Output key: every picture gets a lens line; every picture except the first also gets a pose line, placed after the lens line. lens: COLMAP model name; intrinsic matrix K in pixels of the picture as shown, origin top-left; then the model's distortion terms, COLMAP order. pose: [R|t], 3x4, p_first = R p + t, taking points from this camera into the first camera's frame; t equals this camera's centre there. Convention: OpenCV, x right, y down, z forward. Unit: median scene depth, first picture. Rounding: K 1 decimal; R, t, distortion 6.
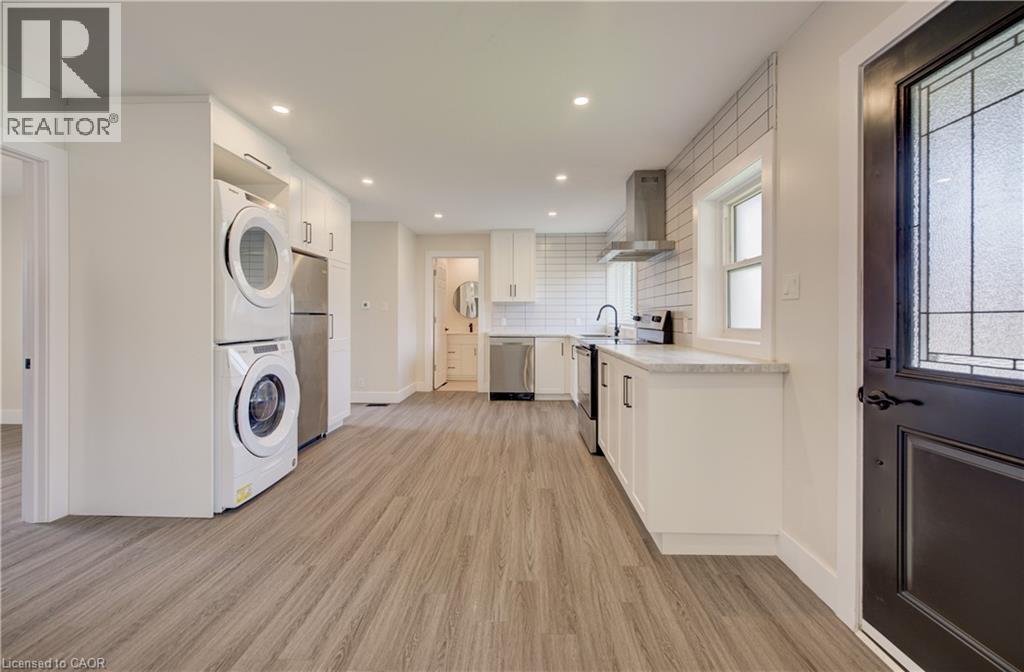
lens RADIAL K [[410.9, 0, 520.0], [0, 410.9, 319.3], [0, 0, 1]] dist [0.003307, 0.000304]
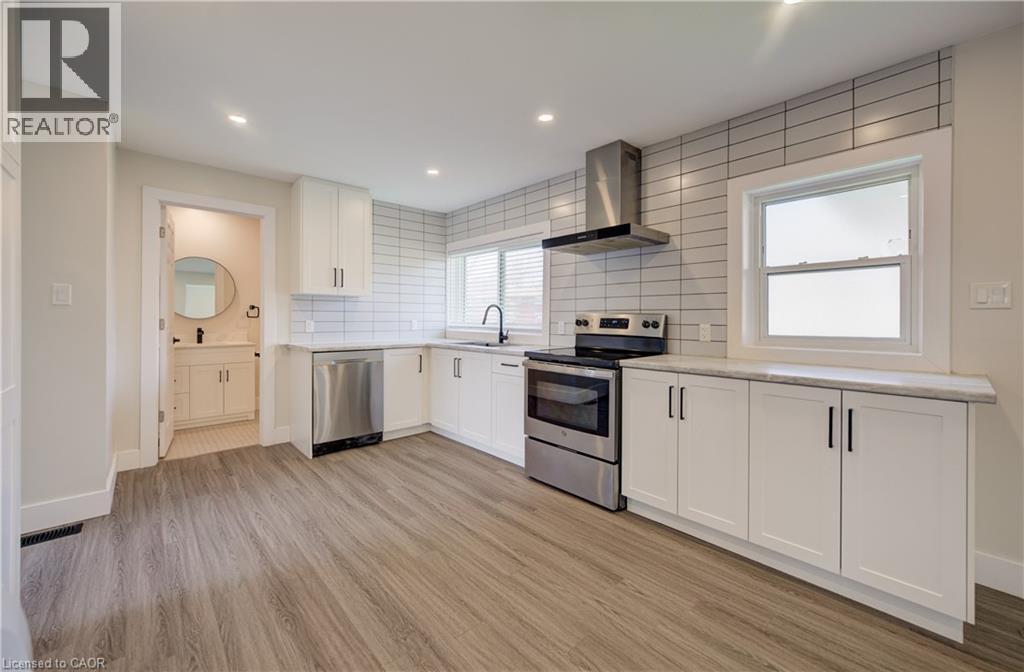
lens RADIAL K [[410.9, 0, 512.4], [0, 410.9, 320.8], [0, 0, 1]] dist [0.003307, 0.000304]
pose [[0.727162, 0.002313, 0.686462, -0.453725], [-0.004886, 0.999986, 0.001807, -0.008590], [-0.686449, -0.004668, 0.727163, 0.598299]]
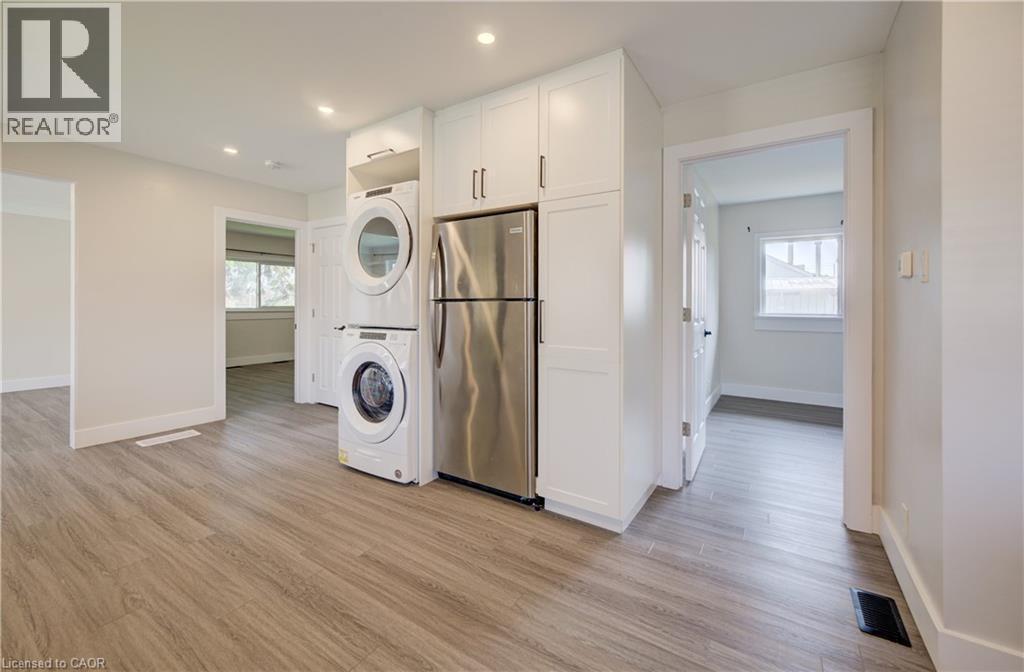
lens RADIAL K [[410.9, 0, 505.8], [0, 410.9, 308.6], [0, 0, 1]] dist [0.003307, 0.000304]
pose [[-0.539325, -0.000677, -0.842097, 0.046039], [-0.005604, 0.999980, 0.002785, -0.000212], [0.842079, 0.006221, -0.539319, 1.448289]]
